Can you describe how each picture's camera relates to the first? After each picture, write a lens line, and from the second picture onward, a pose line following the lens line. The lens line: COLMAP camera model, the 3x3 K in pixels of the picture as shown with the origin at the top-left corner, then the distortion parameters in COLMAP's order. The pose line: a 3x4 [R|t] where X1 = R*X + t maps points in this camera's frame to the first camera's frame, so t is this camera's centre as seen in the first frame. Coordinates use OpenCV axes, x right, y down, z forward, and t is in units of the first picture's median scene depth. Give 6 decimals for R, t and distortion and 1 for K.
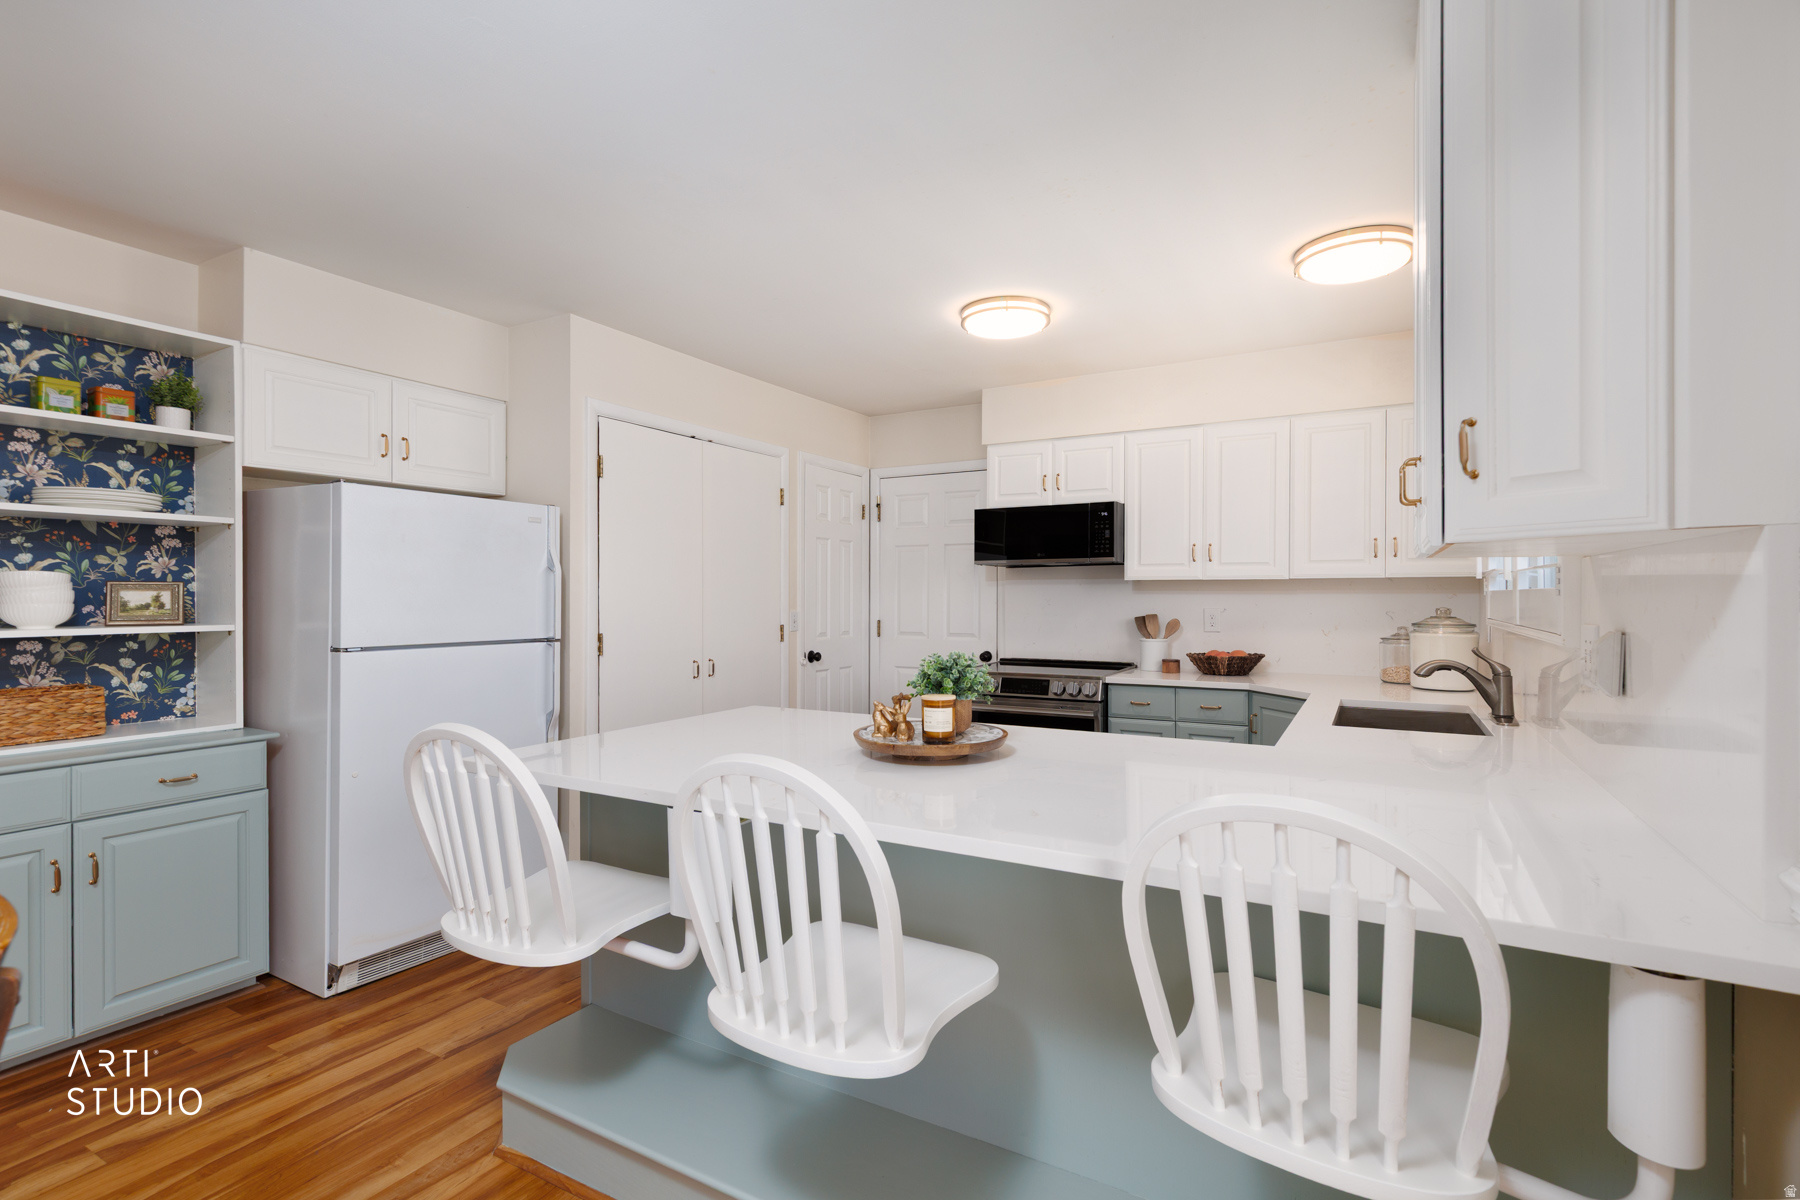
lens RADIAL K [[819.6, 0, 918.9], [0, 819.6, 590.5], [0, 0, 1]] dist [0.008743, -0.001584]
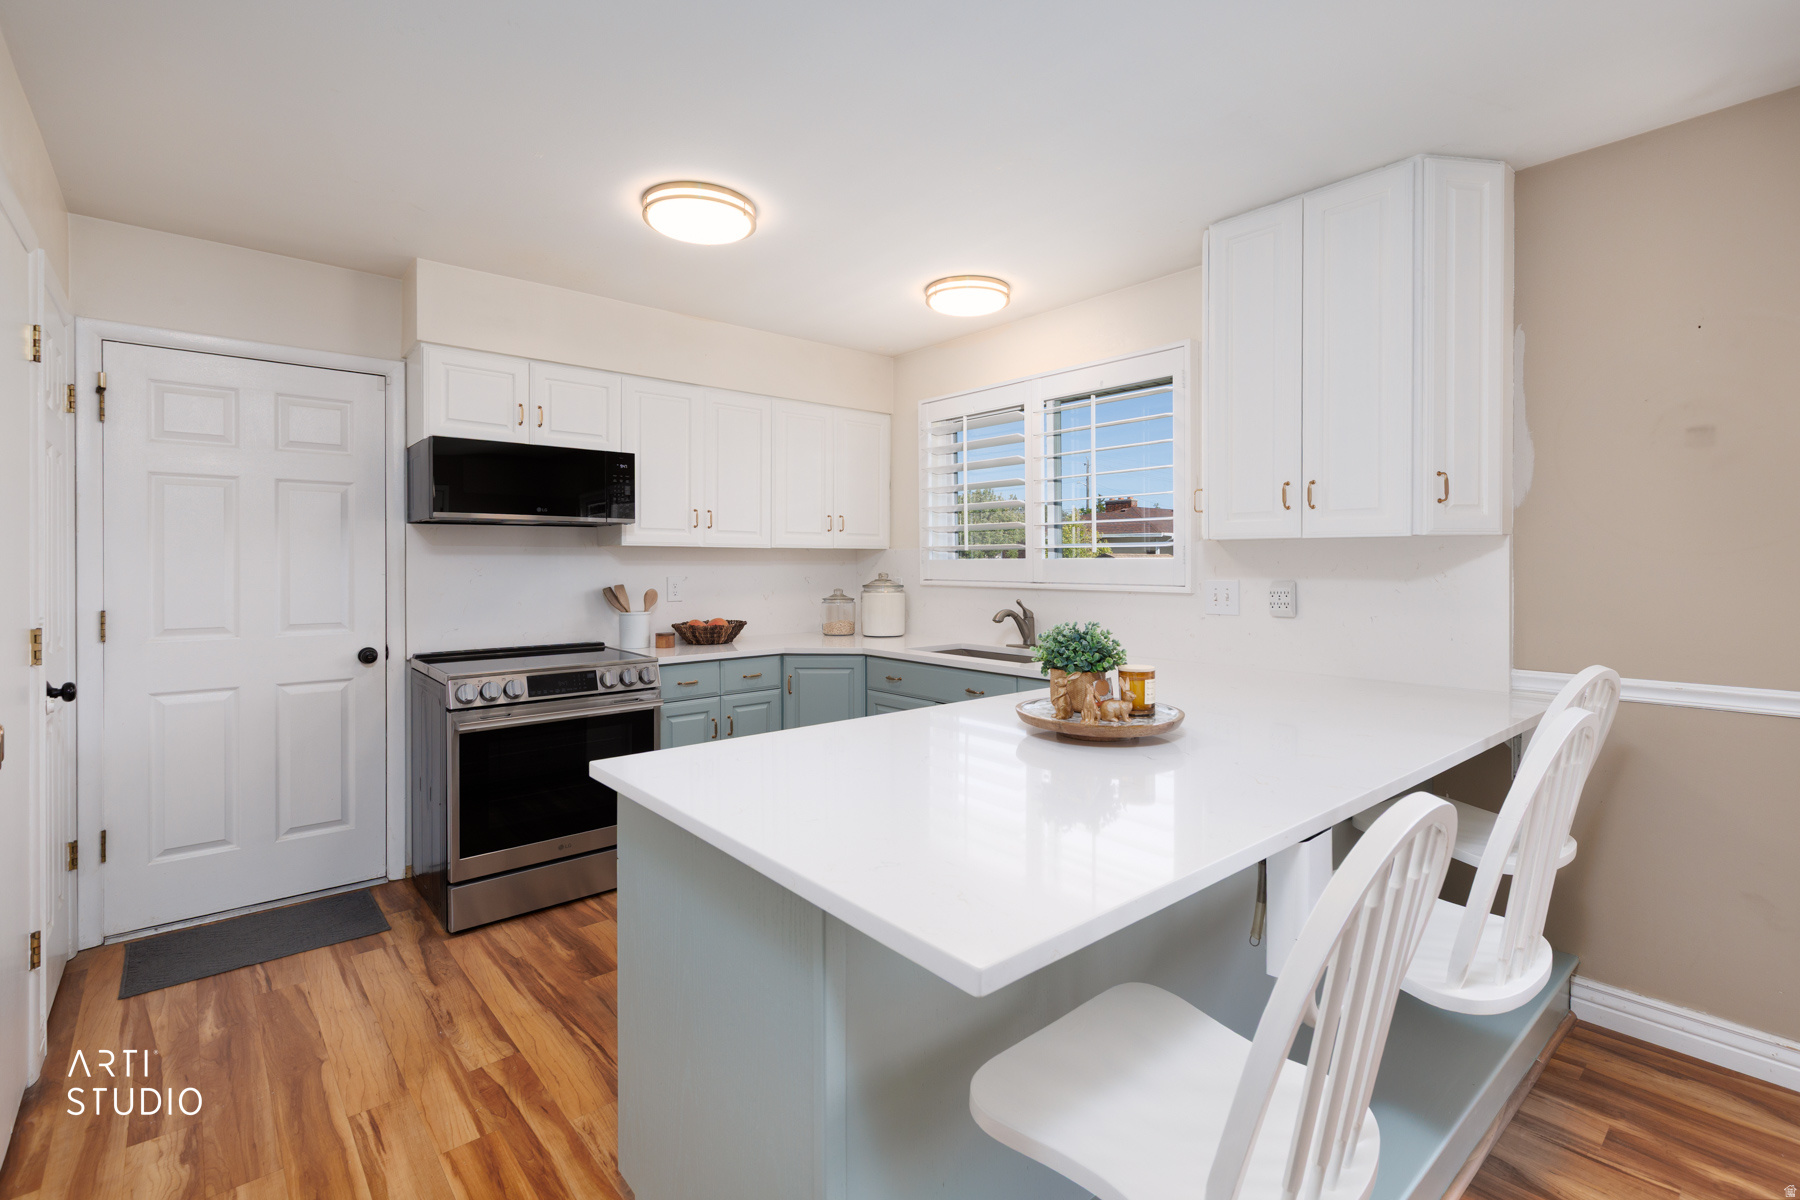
lens RADIAL K [[819.6, 0, 878.8], [0, 819.6, 563.2], [0, 0, 1]] dist [0.008743, -0.001584]
pose [[0.355396, -0.000310, 0.934716, -0.471981], [-0.004678, 0.999987, 0.002110, 0.003107], [-0.934704, -0.005123, 0.355390, 0.457041]]
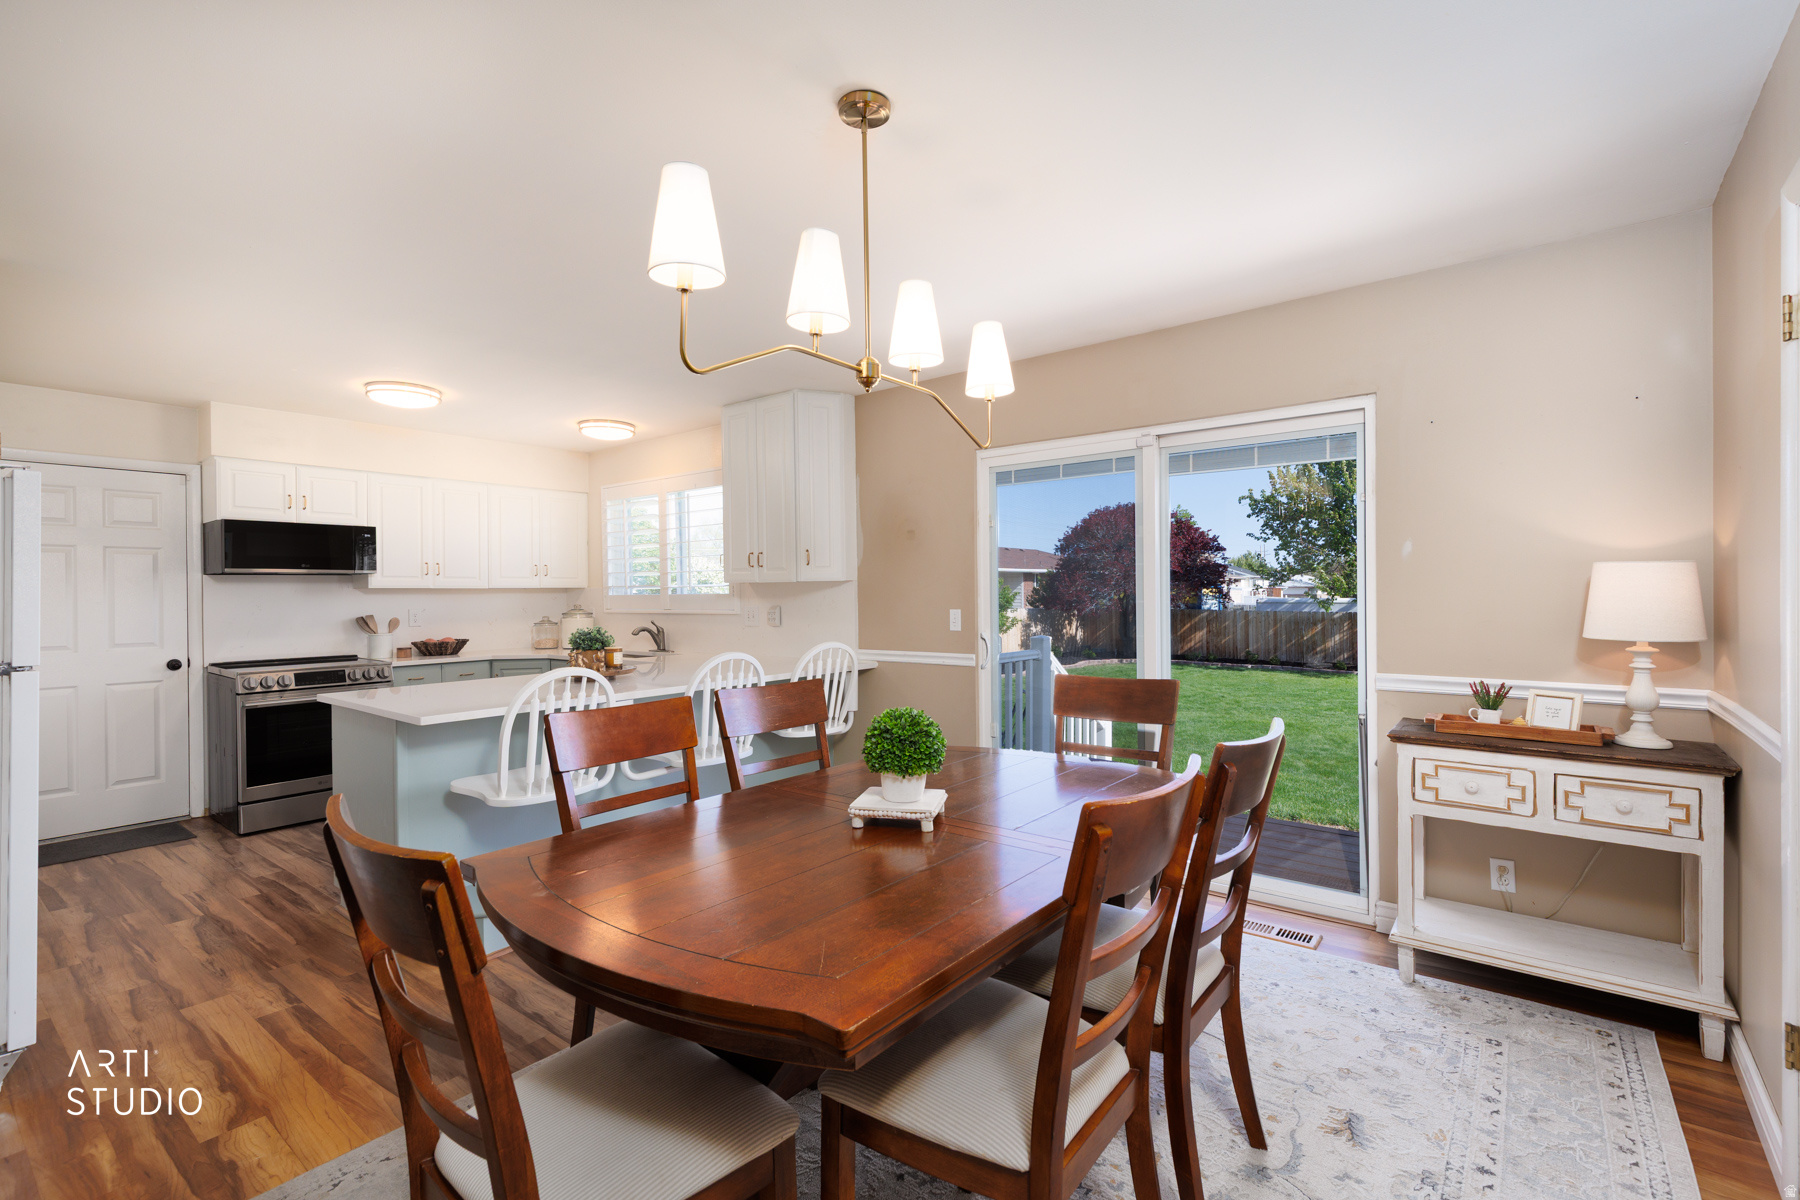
lens RADIAL K [[819.6, 0, 886.1], [0, 819.6, 592.5], [0, 0, 1]] dist [0.008743, -0.001584]
pose [[0.167494, 0.001153, 0.985872, -0.896249], [0.005966, 0.999980, -0.002183, 0.001841], [-0.985855, 0.006247, 0.167483, -0.000772]]
